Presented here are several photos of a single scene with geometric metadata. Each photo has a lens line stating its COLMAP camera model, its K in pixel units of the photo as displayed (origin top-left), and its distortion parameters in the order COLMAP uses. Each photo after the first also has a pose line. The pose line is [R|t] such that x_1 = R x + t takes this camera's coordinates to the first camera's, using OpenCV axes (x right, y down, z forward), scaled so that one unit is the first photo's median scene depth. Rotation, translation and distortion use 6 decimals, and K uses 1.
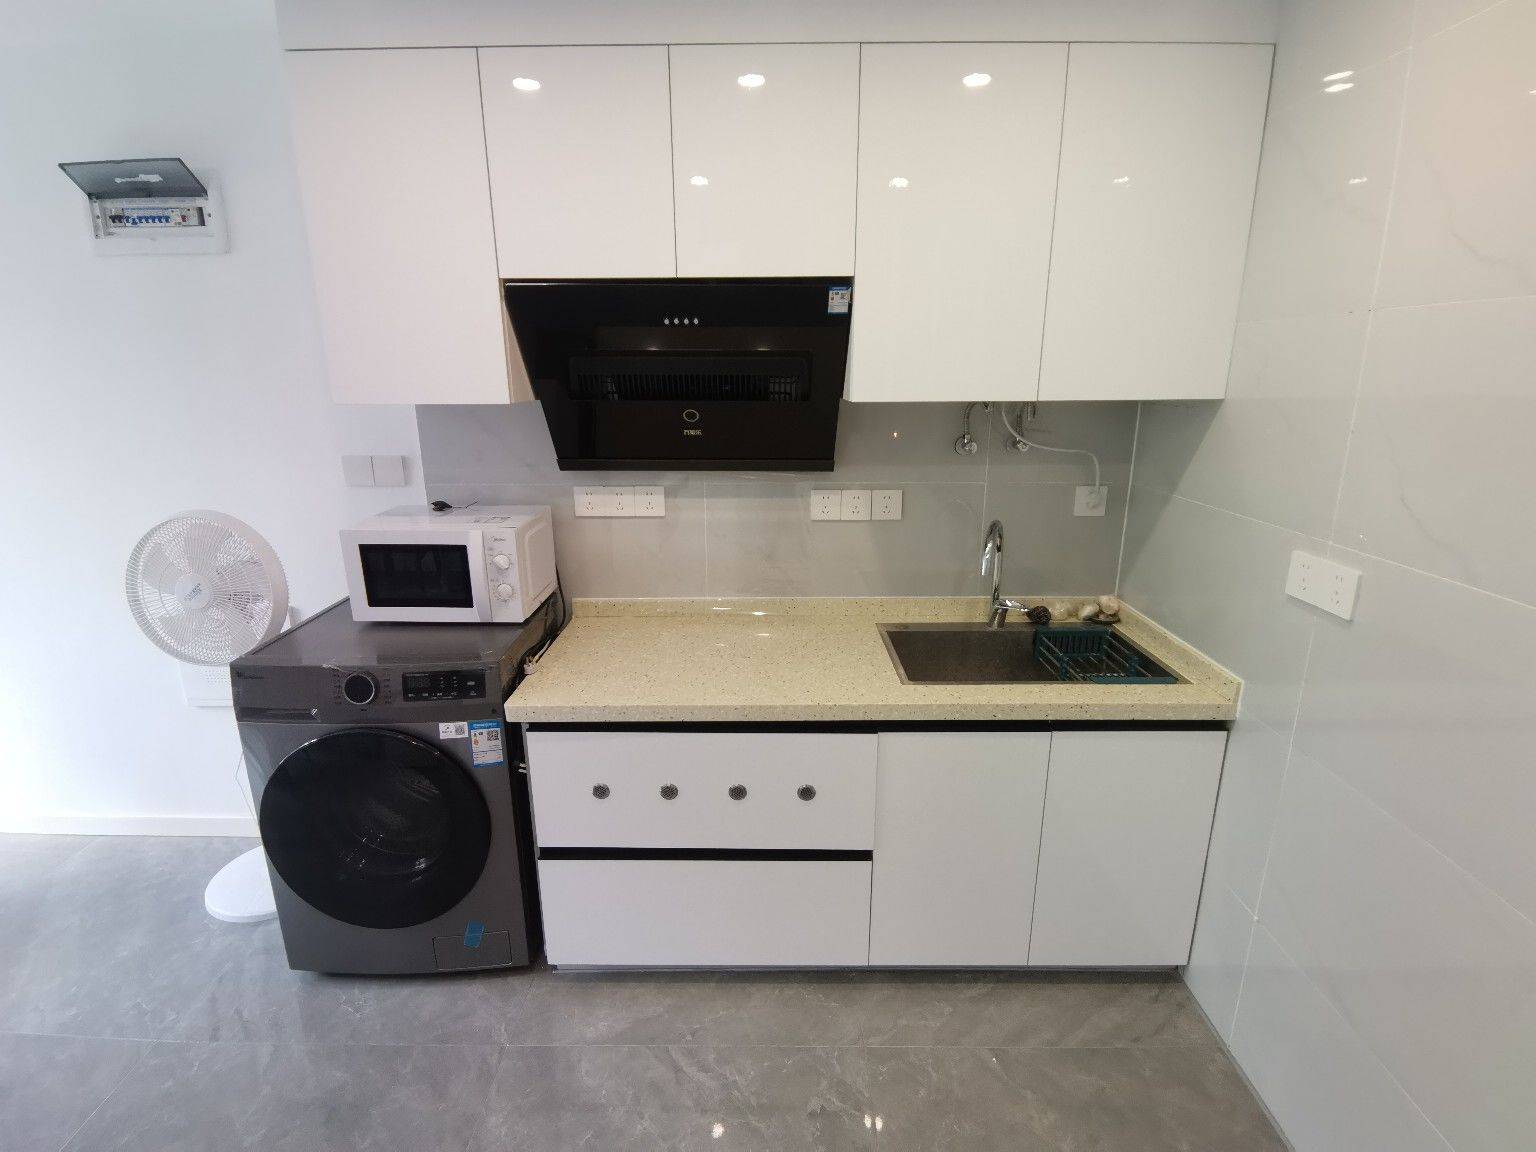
lens RADIAL K [[755.5, 0, 768.0], [0, 755.5, 576.0], [0, 0, 1]] dist [-0.002024, -0.000745]
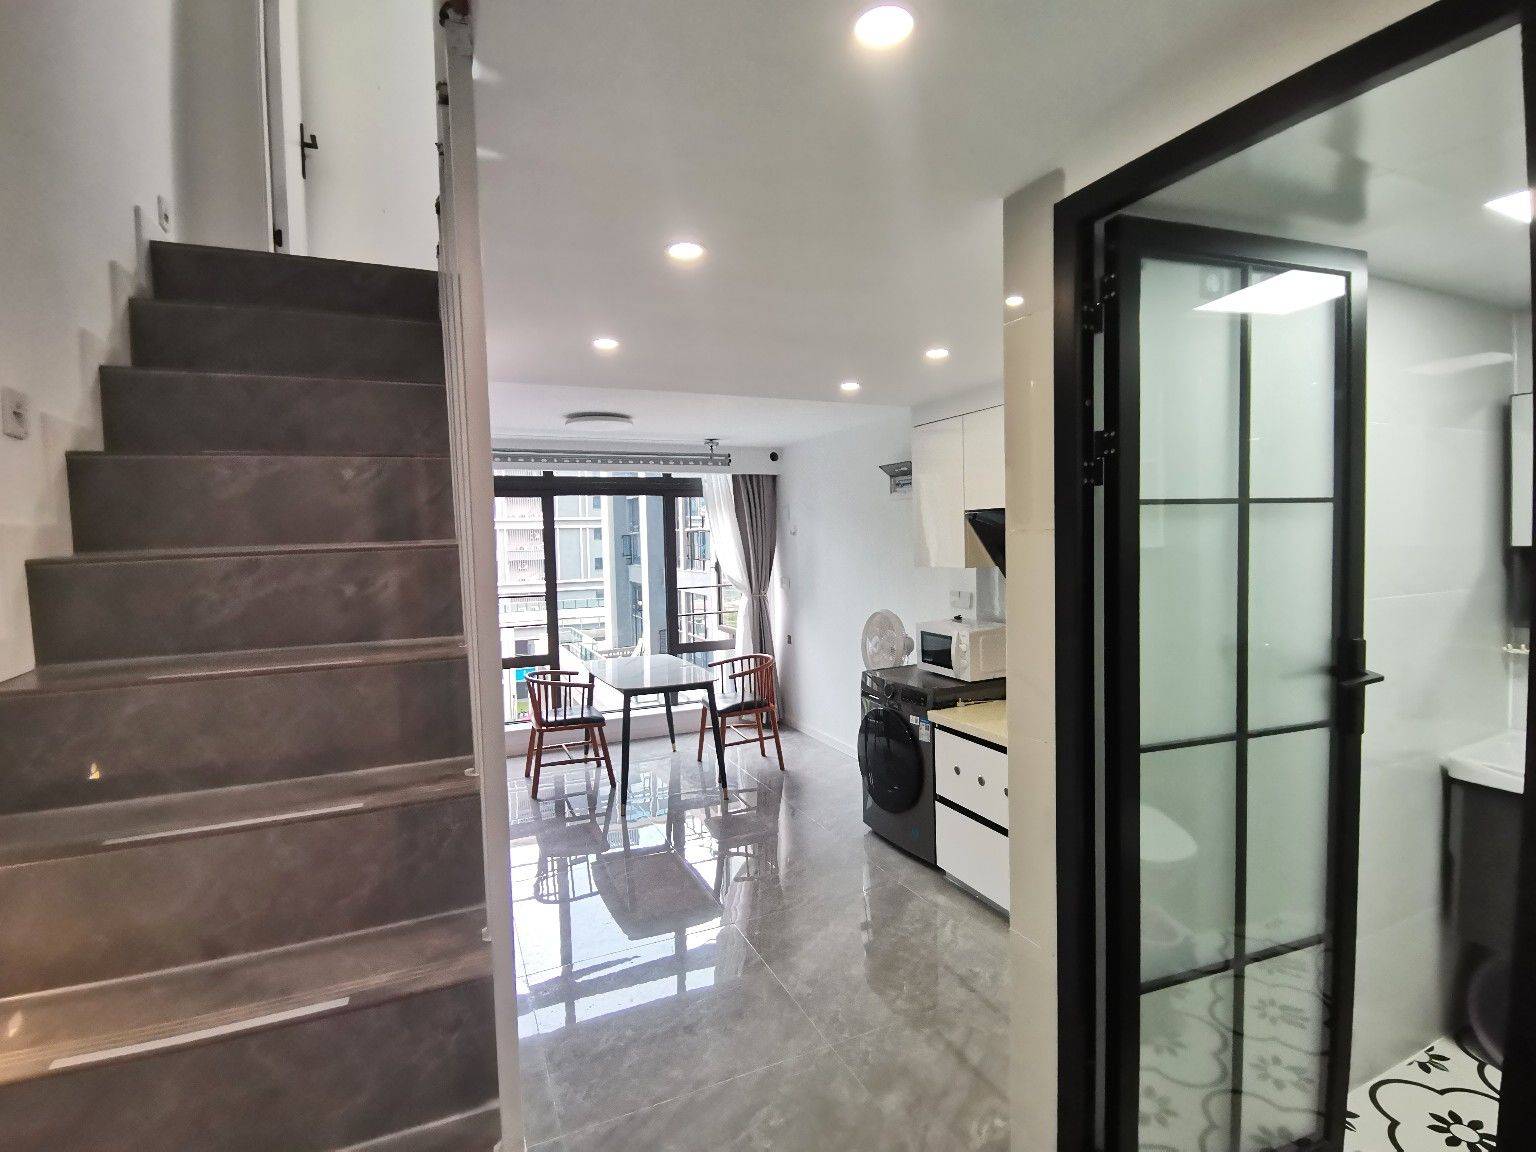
lens RADIAL K [[755.5, 0, 768.0], [0, 755.5, 576.0], [0, 0, 1]] dist [-0.002024, -0.000745]
pose [[0.421950, 0.047325, -0.905383, 1.182427], [-0.216431, 0.975022, -0.049901, 0.006393], [0.880407, 0.217009, 0.421653, -0.301447]]
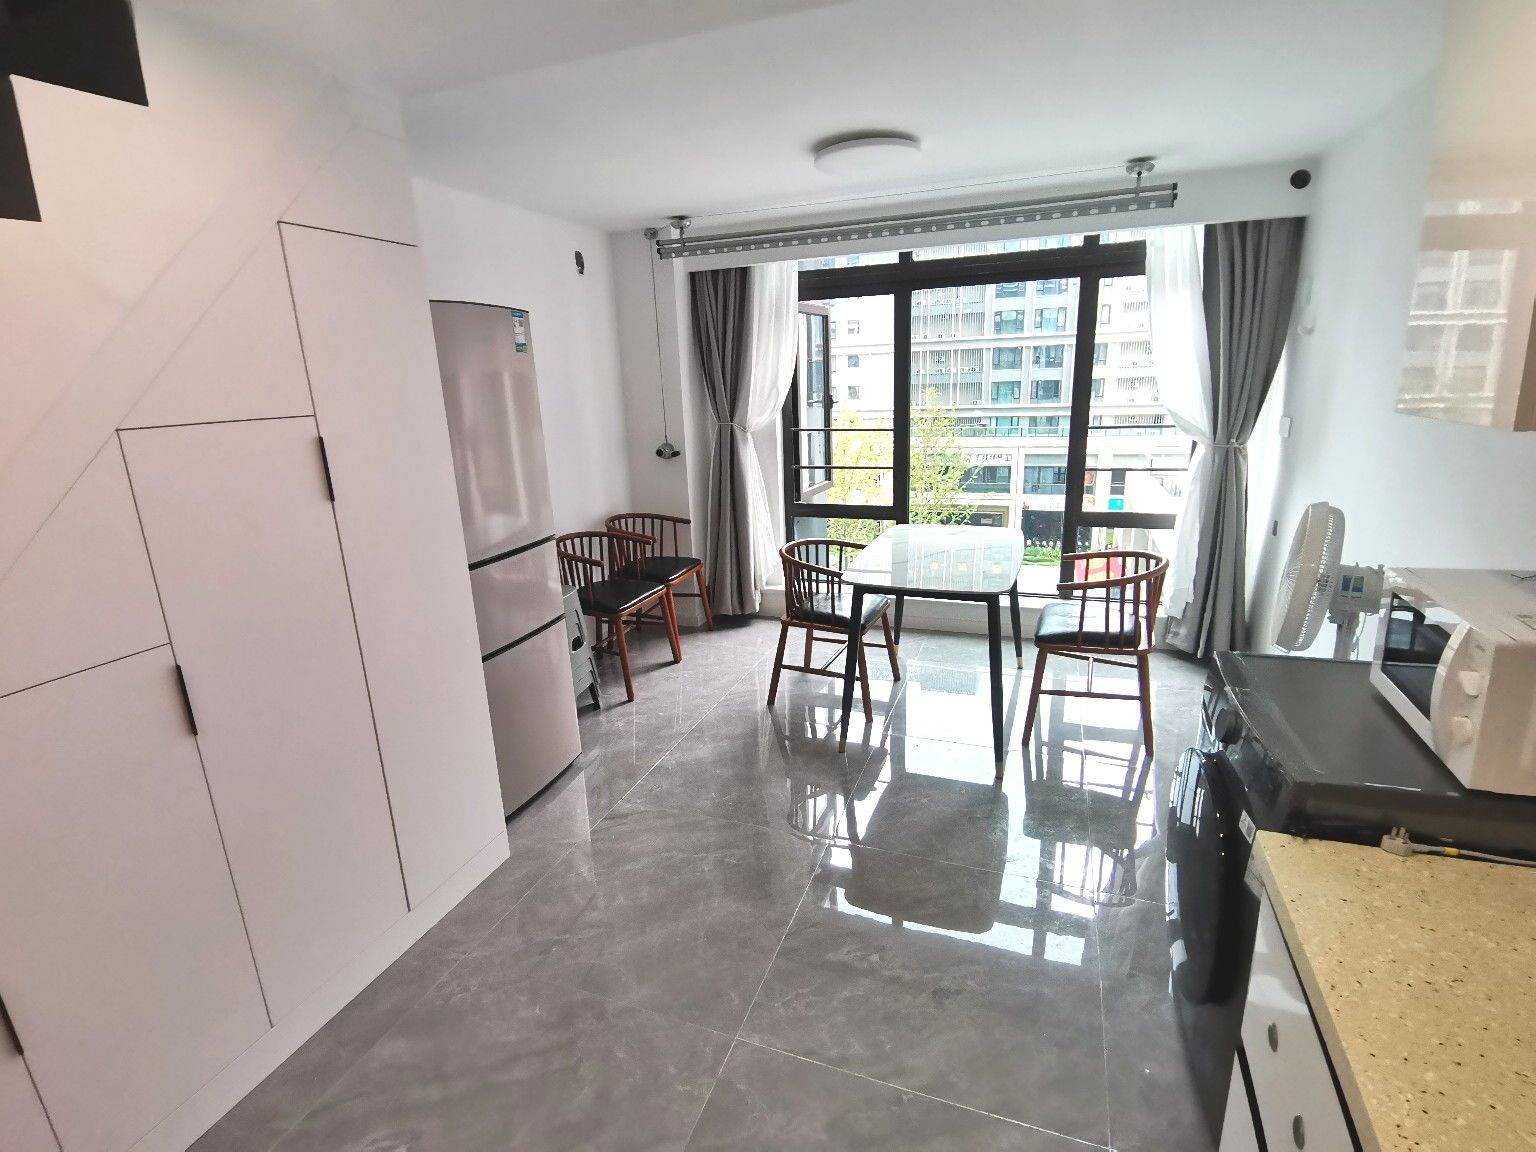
lens RADIAL K [[755.5, 0, 768.0], [0, 755.5, 576.0], [0, 0, 1]] dist [-0.002024, -0.000745]
pose [[-0.334202, 0.267375, -0.903781, 0.367547], [-0.206358, 0.914893, 0.346969, -0.192763], [0.919633, 0.302460, -0.250584, 0.600113]]
